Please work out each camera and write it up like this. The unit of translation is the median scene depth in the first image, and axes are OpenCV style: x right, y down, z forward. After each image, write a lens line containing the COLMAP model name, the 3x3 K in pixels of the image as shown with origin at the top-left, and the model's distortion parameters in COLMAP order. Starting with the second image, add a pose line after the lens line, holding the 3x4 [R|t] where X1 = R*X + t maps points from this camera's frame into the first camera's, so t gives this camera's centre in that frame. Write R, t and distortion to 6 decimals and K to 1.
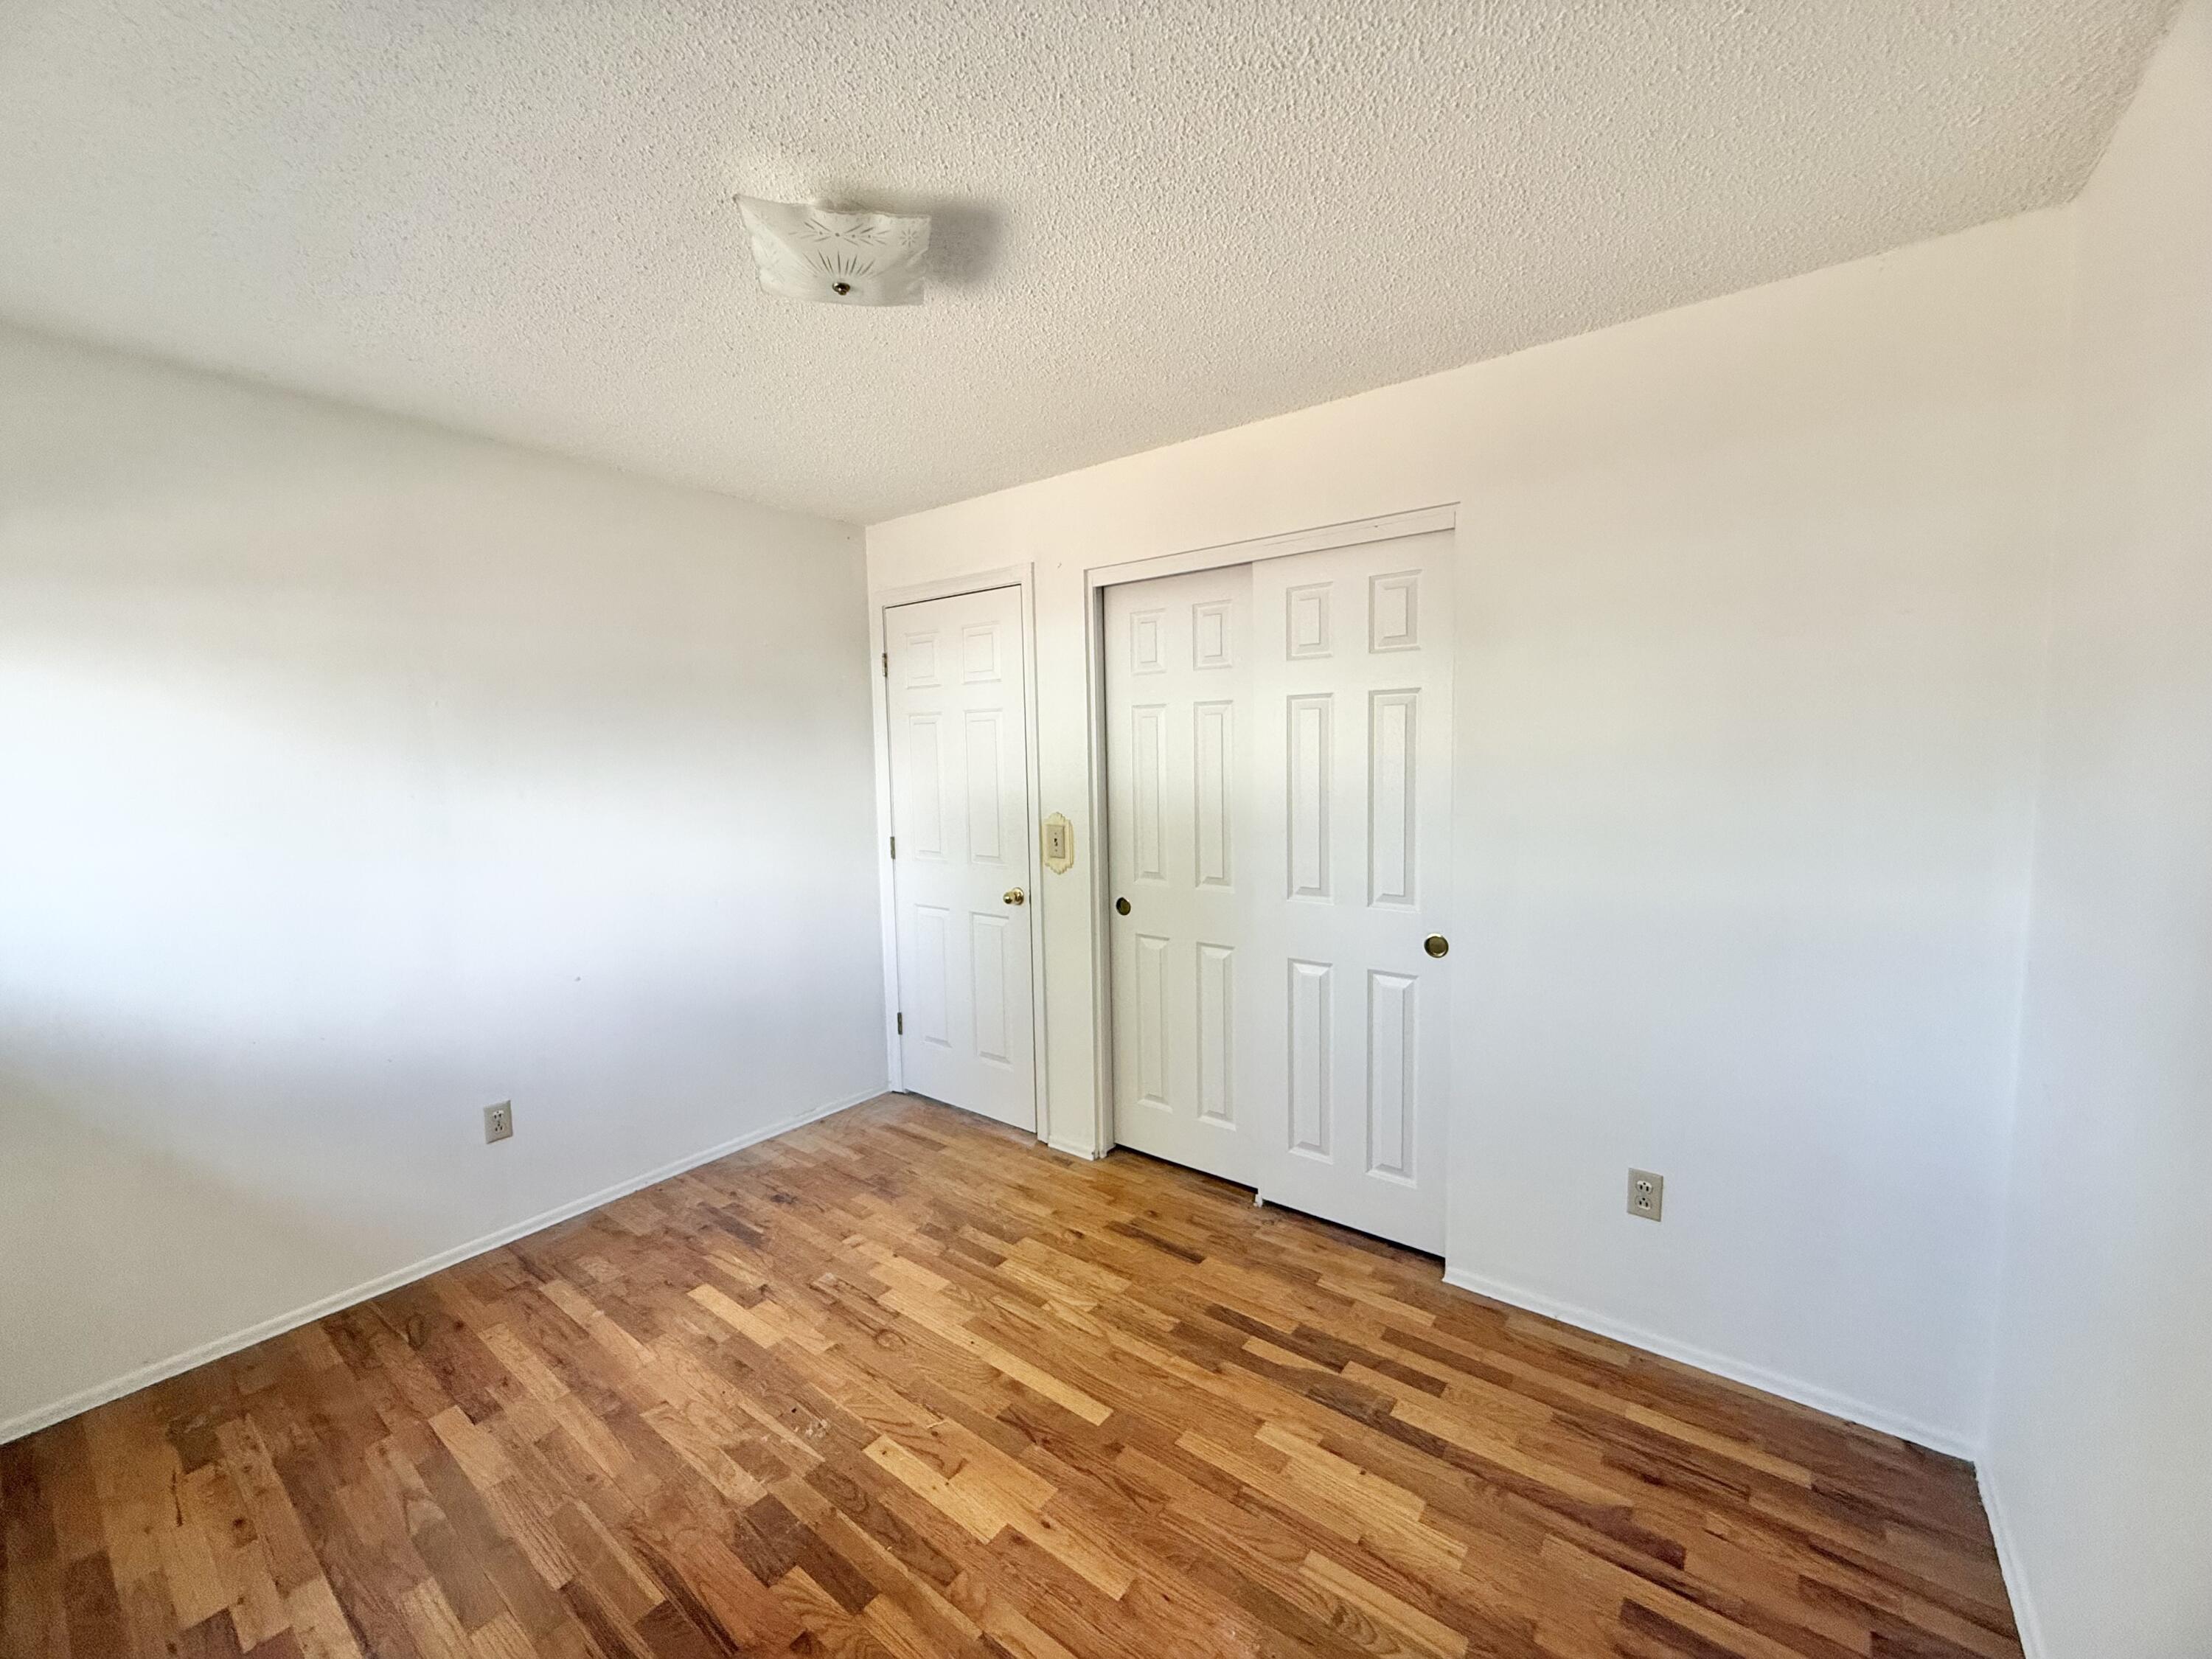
lens RADIAL K [[882.3, 0, 1103.4], [0, 882.3, 827.8], [0, 0, 1]] dist [0.000678, -0.000368]
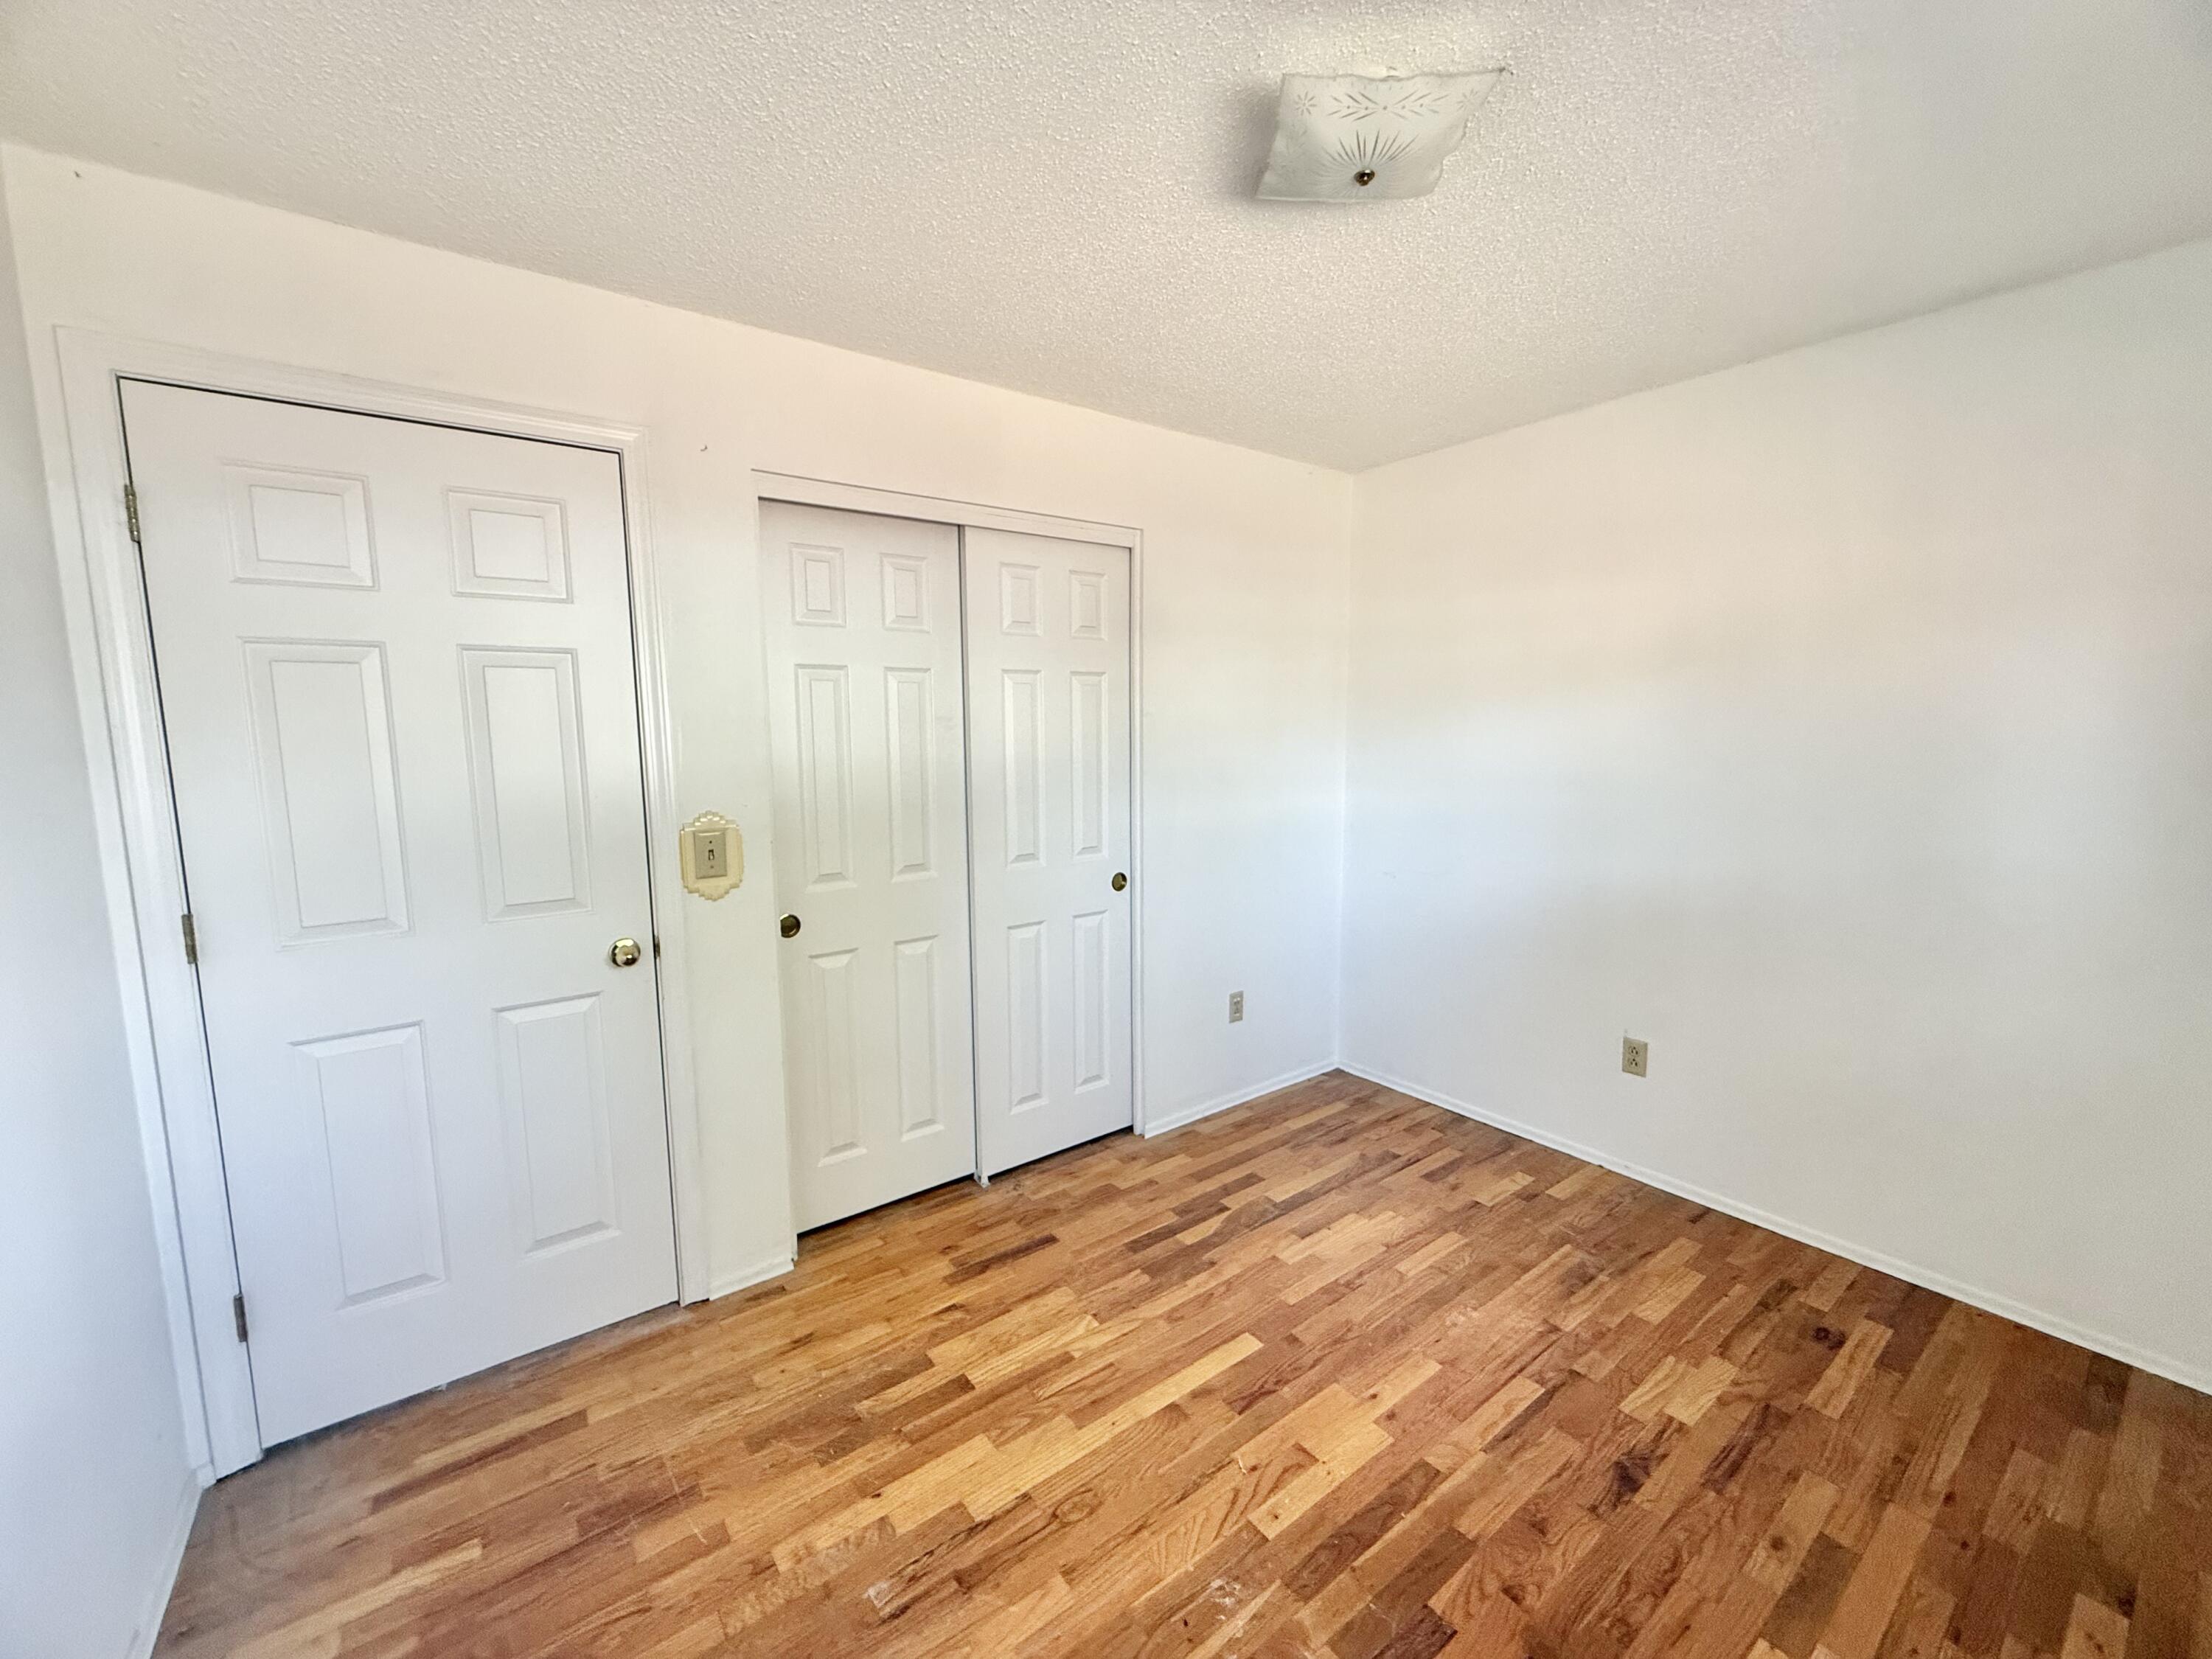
lens RADIAL K [[882.3, 0, 1103.4], [0, 882.3, 827.8], [0, 0, 1]] dist [0.000678, -0.000368]
pose [[0.272600, -0.097884, 0.957135, -1.035506], [0.090929, 0.992980, 0.075652, -0.048099], [-0.957821, 0.066409, 0.279587, 0.852026]]
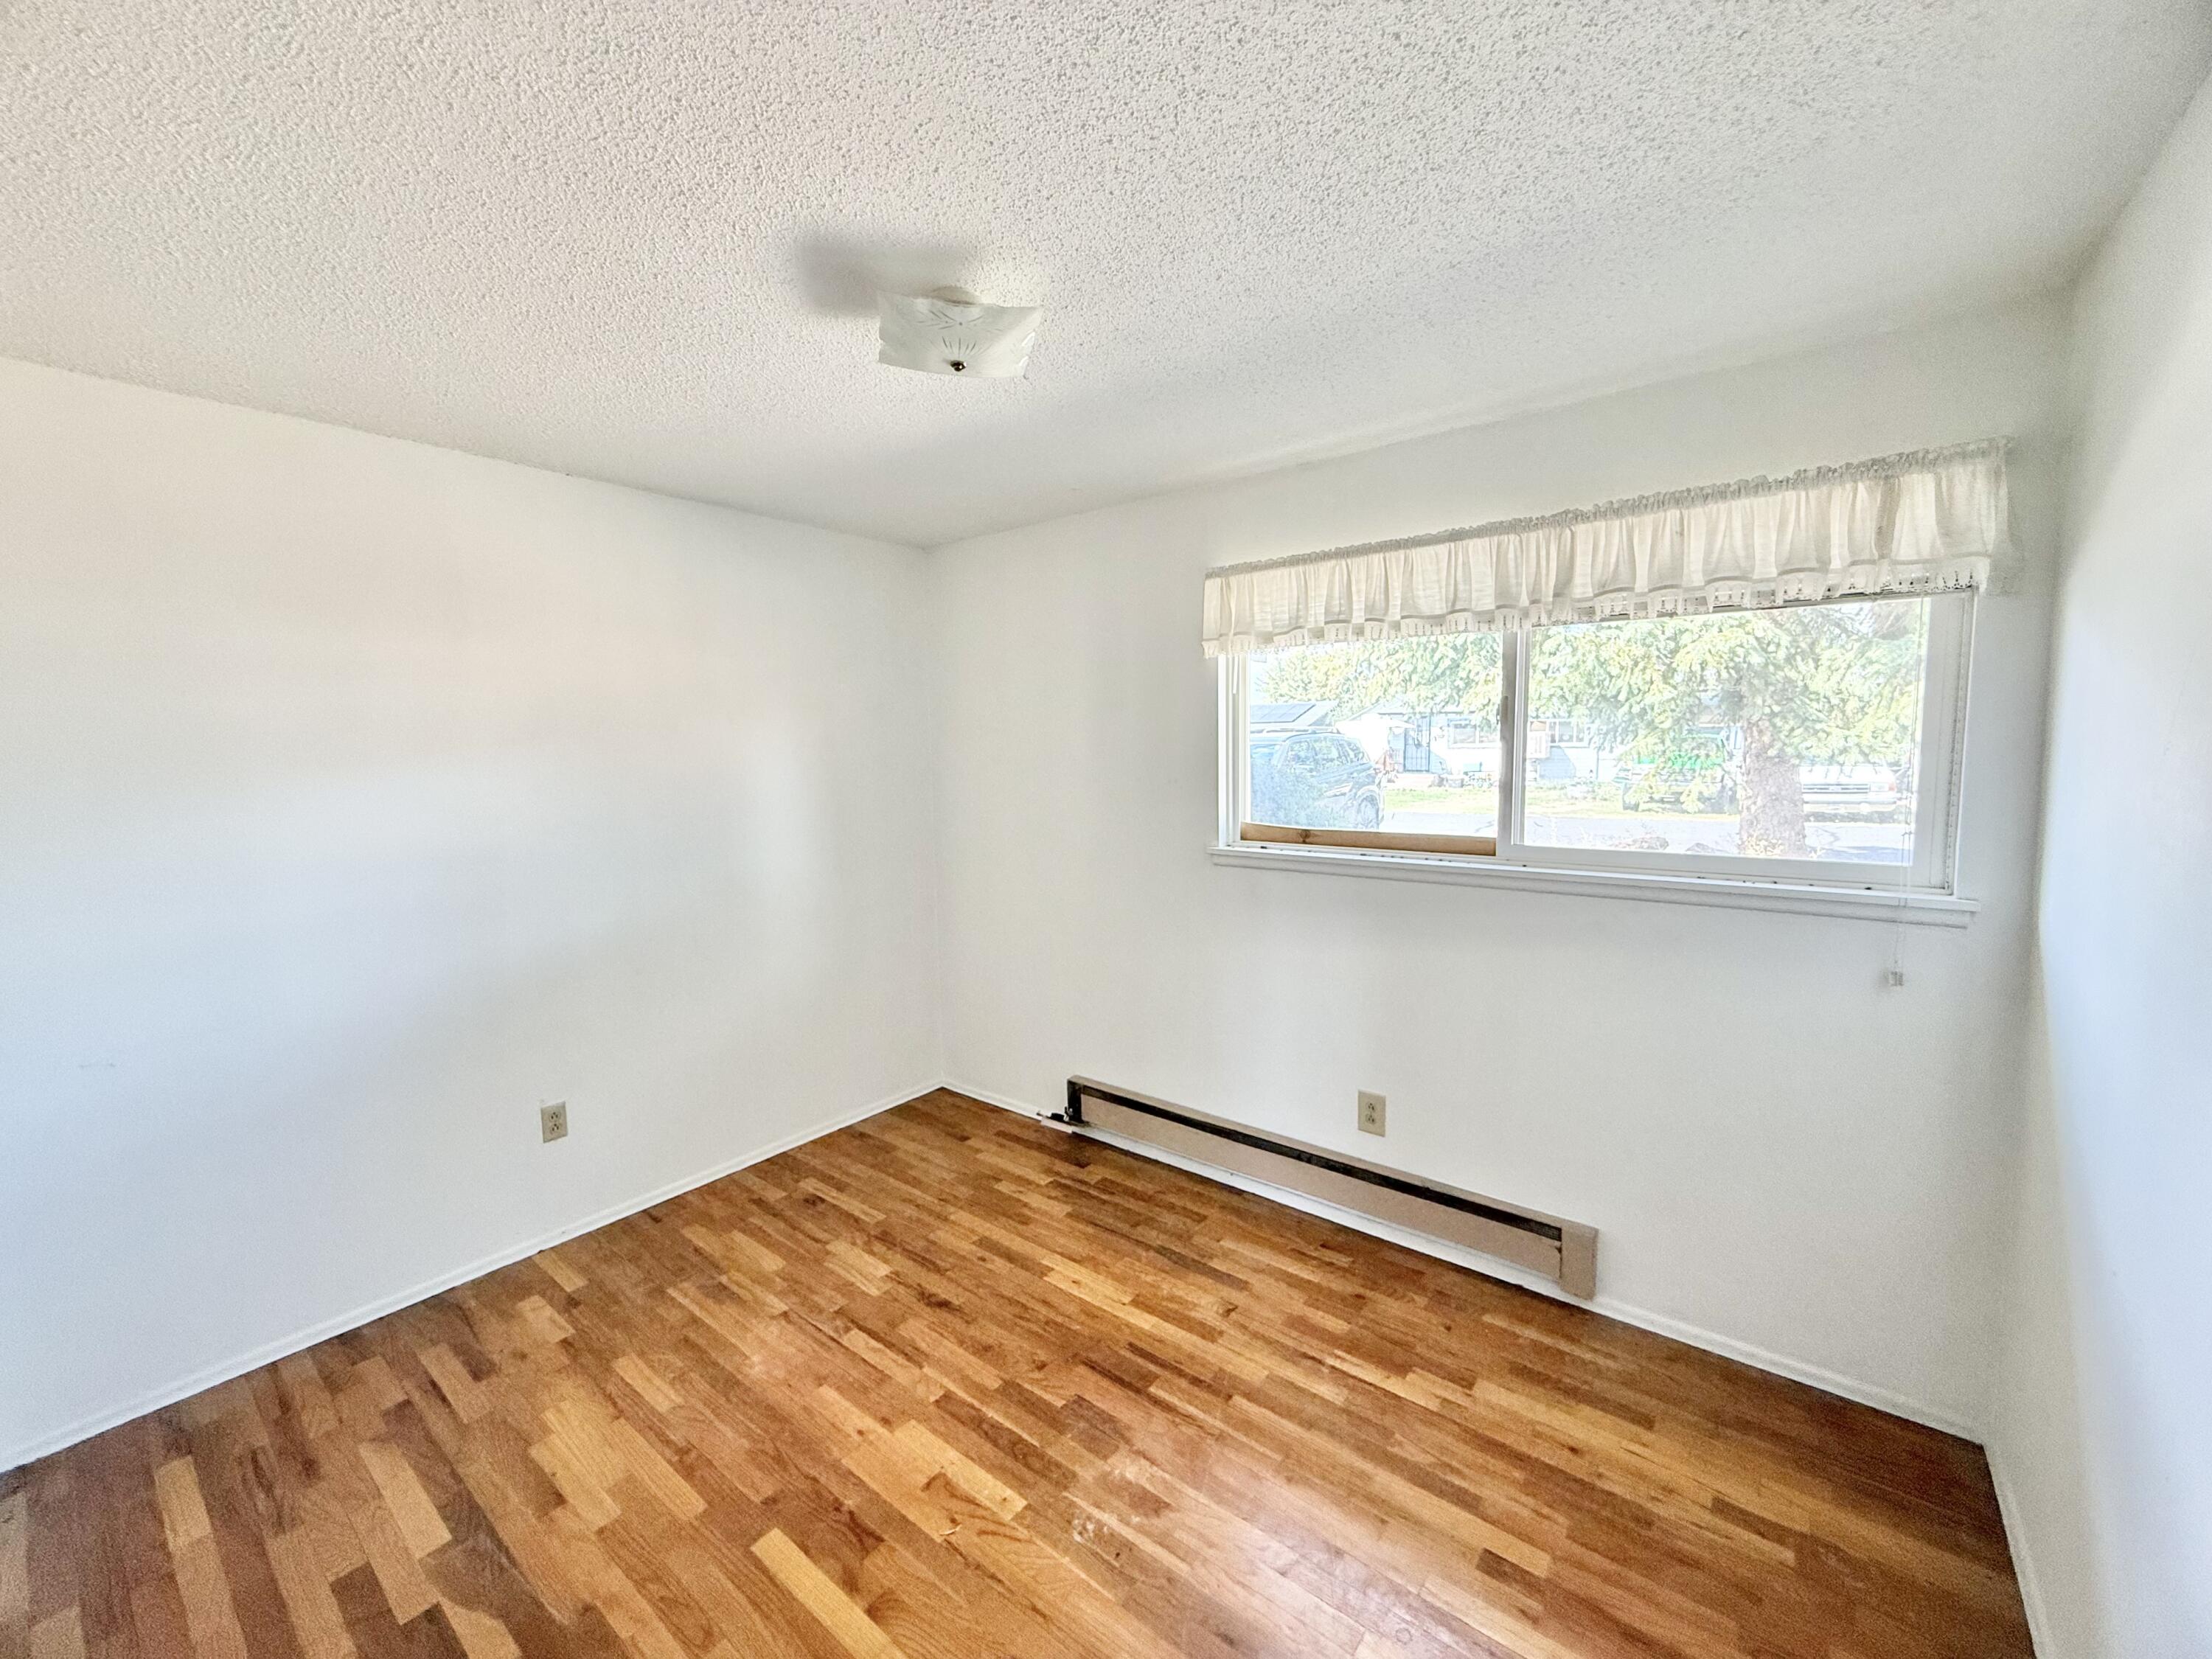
lens RADIAL K [[877.0, 0, 1101.3], [0, 877.0, 835.0], [0, 0, 1]] dist [0.001194, 0.000274]
pose [[-0.999214, 0.032258, 0.023026, -0.391129], [0.036012, 0.981593, 0.187560, -0.190876], [-0.016552, 0.188242, -0.981983, 1.771057]]
